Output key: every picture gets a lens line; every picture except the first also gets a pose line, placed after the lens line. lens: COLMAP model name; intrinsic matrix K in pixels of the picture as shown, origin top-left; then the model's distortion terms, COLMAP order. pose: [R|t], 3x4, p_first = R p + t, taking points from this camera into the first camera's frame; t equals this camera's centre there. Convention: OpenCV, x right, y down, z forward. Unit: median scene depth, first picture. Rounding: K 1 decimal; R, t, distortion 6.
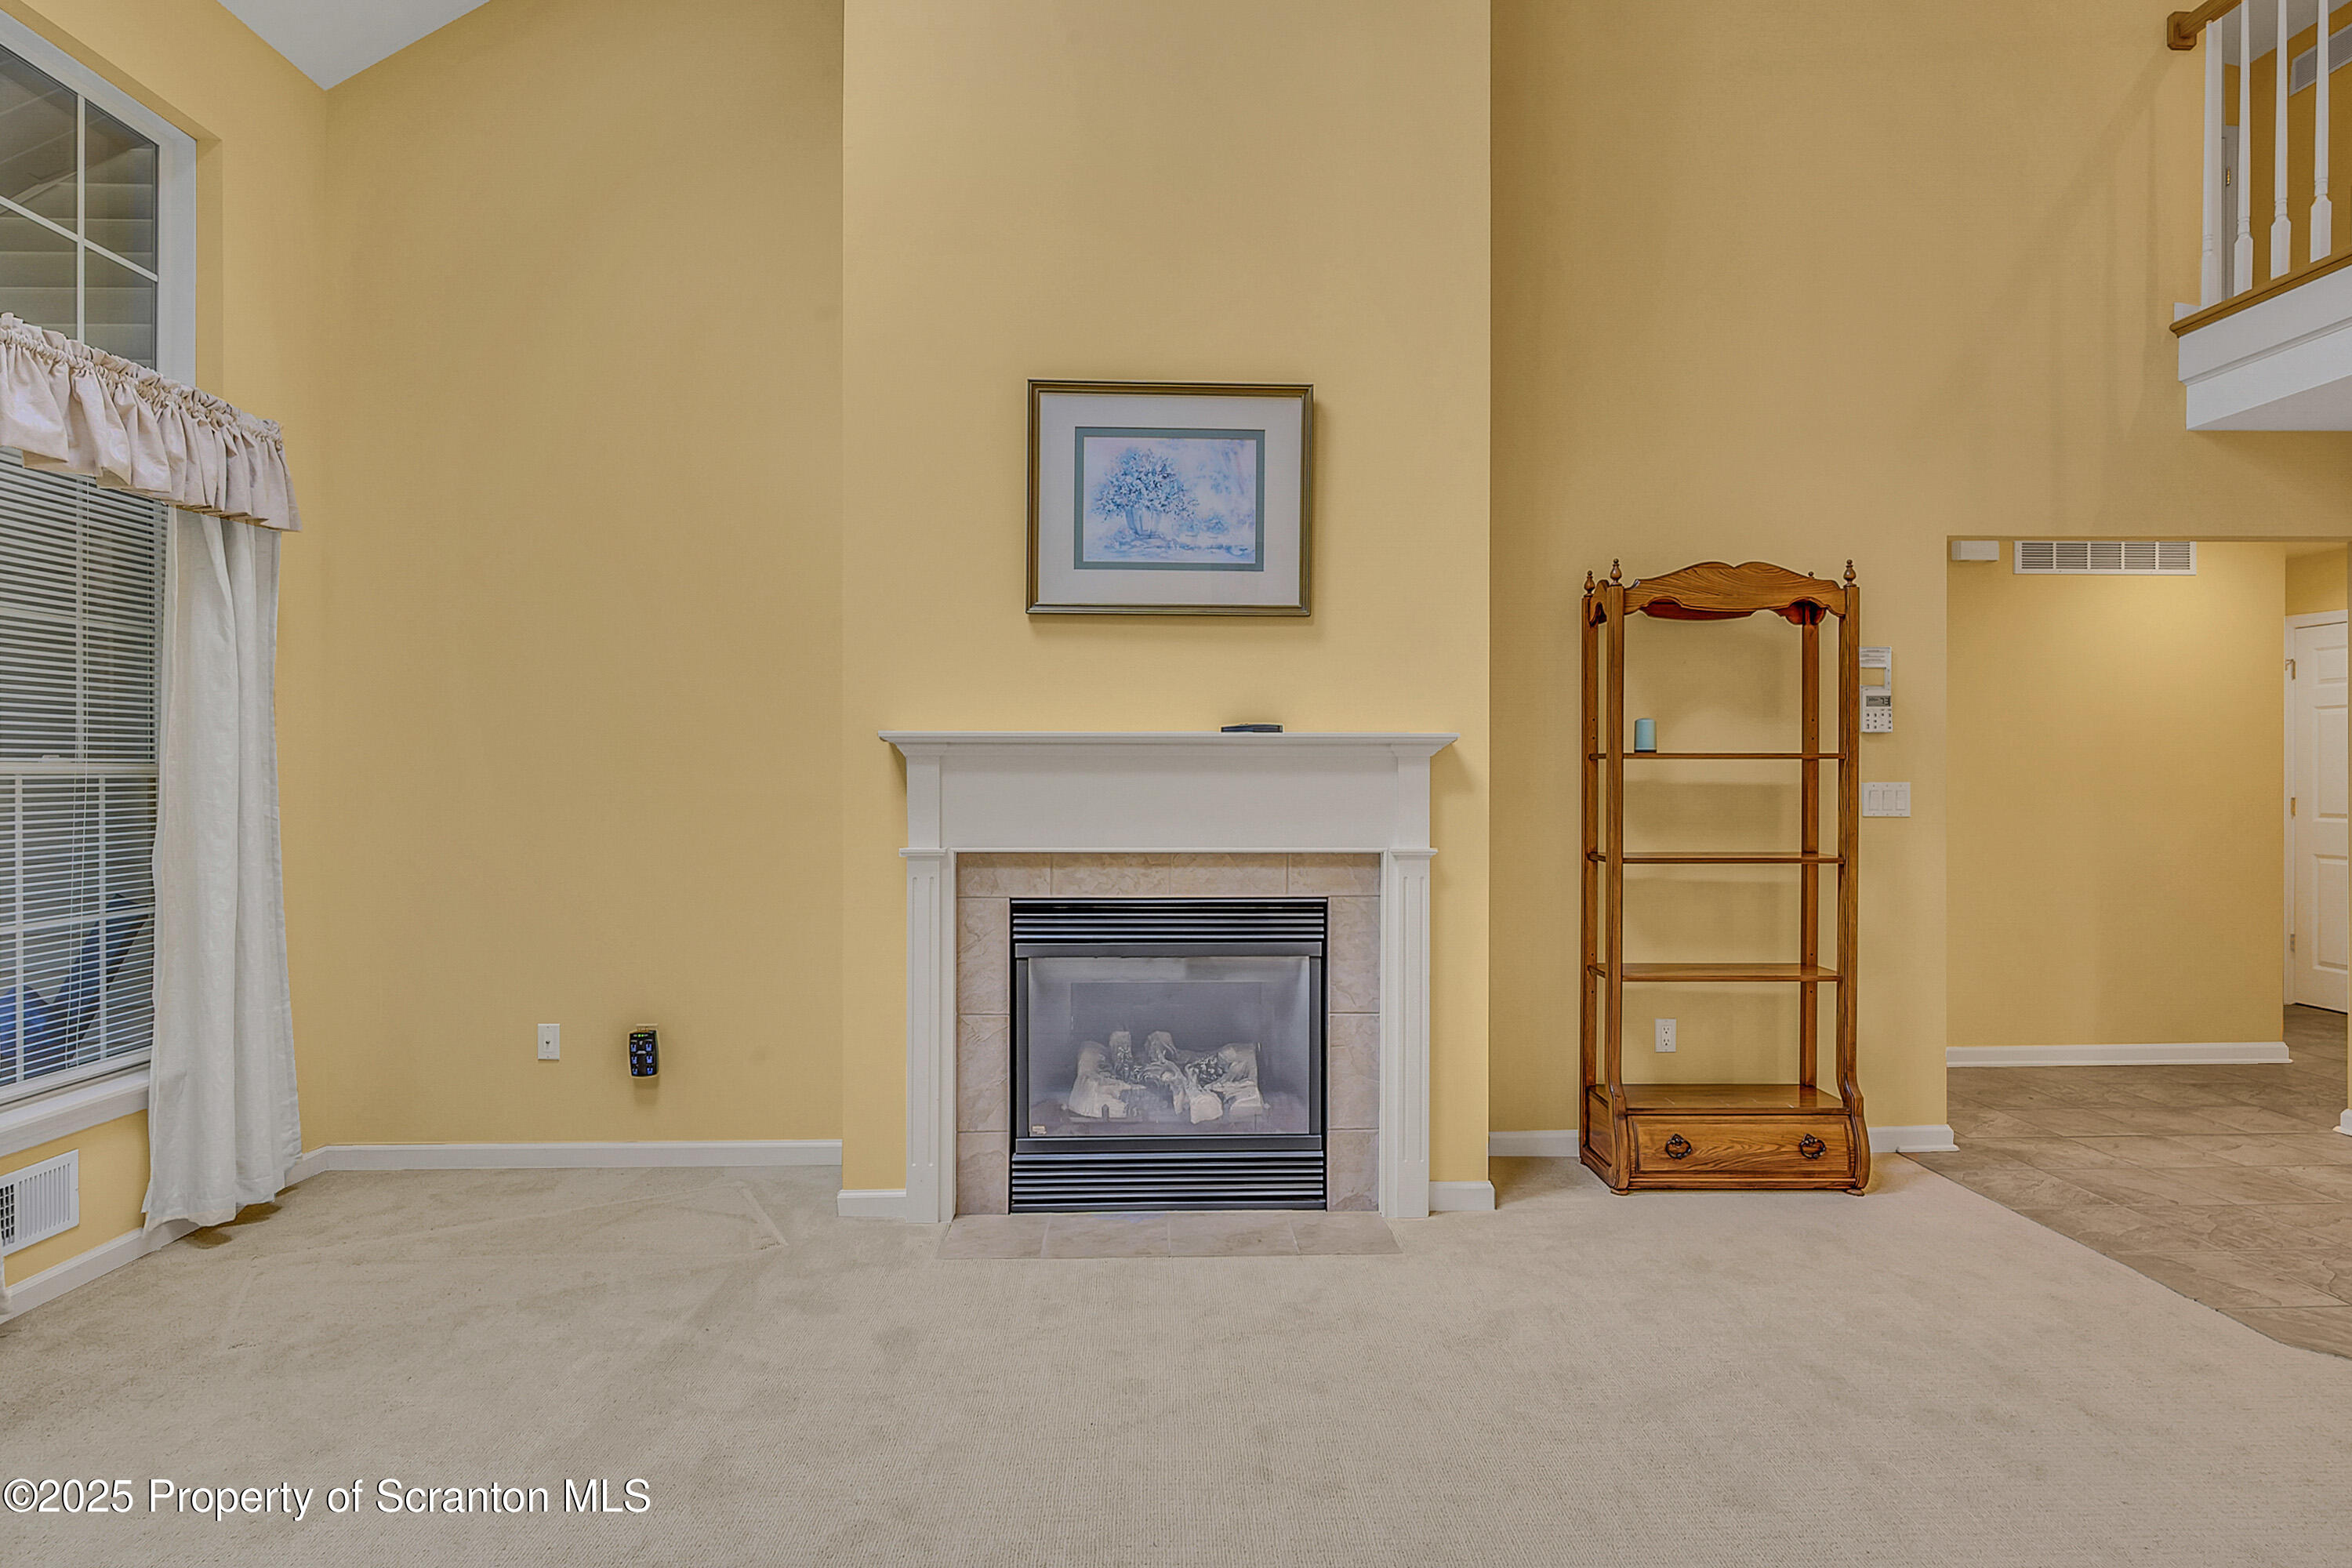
lens RADIAL K [[1223.8, 0, 1231.6], [0, 1223.8, 779.4], [0, 0, 1]] dist [-0.001765, 0.000197]
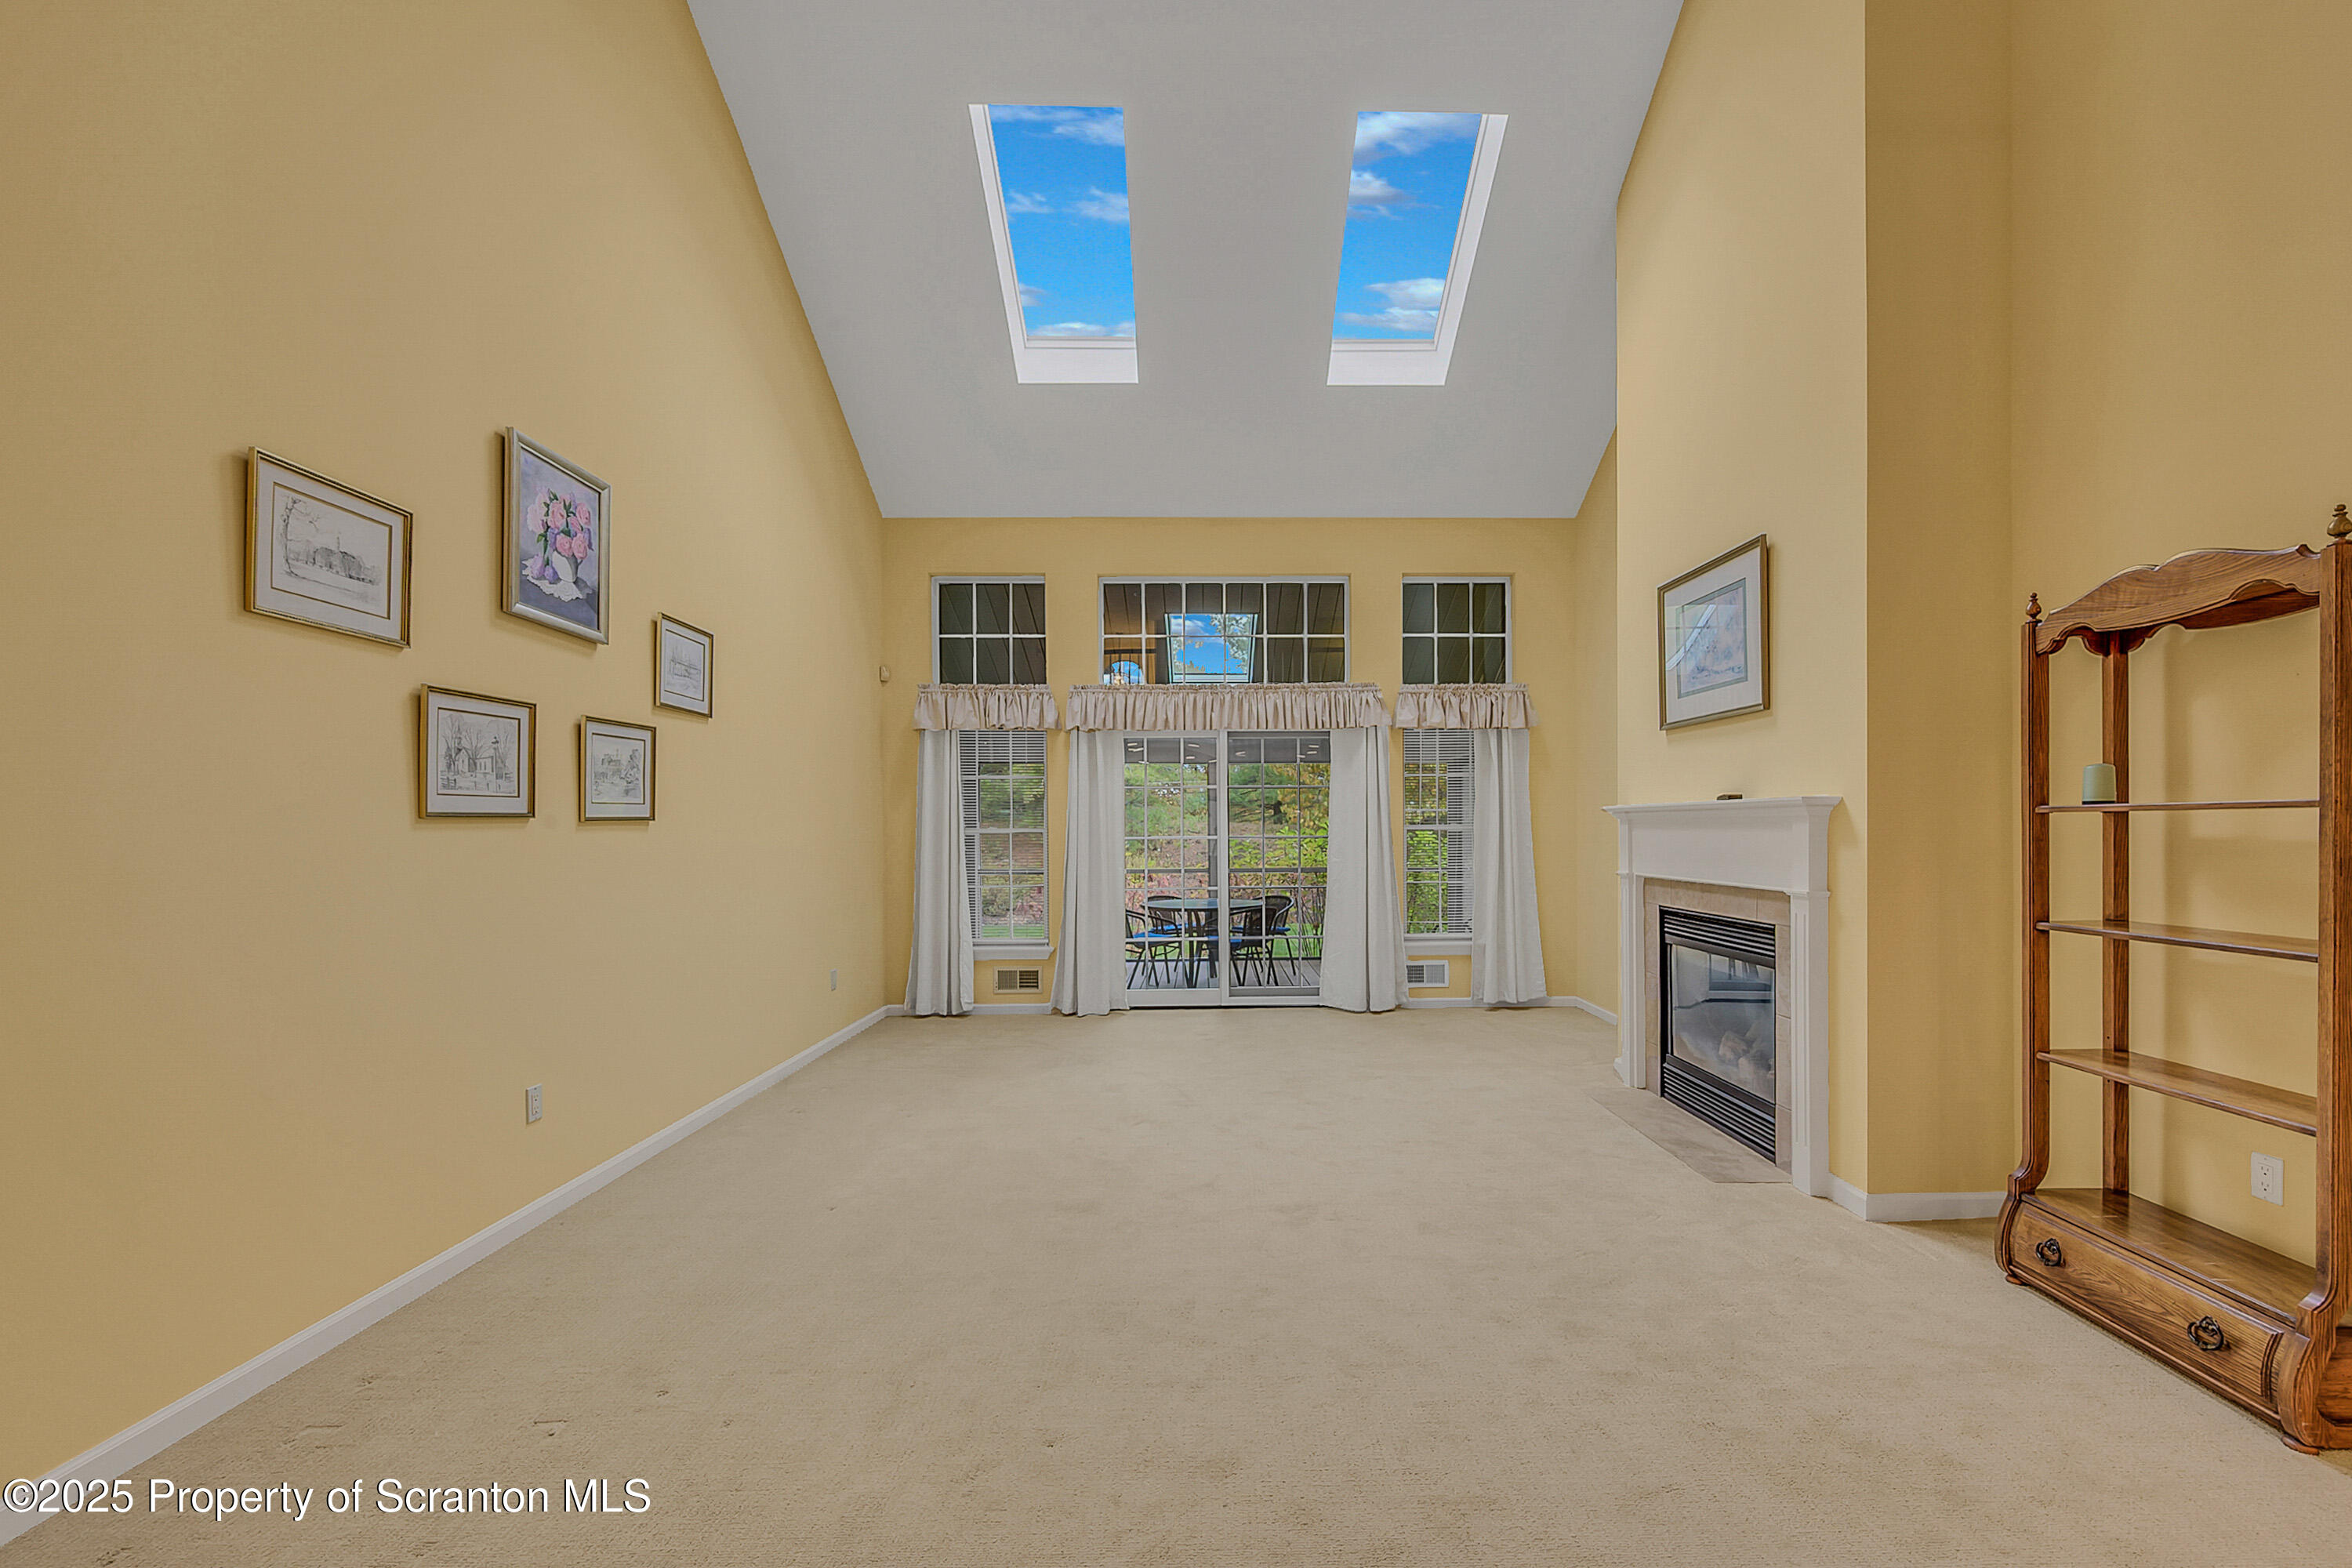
lens RADIAL K [[950.7, 0, 1178.5], [0, 950.7, 837.4], [0, 0, 1]] dist [0.001754, 0.000531]
pose [[-0.058894, 0.008551, -0.998228, 1.115189], [0.001047, 0.999963, 0.008504, -0.005904], [0.998264, -0.000544, -0.058901, 0.423790]]
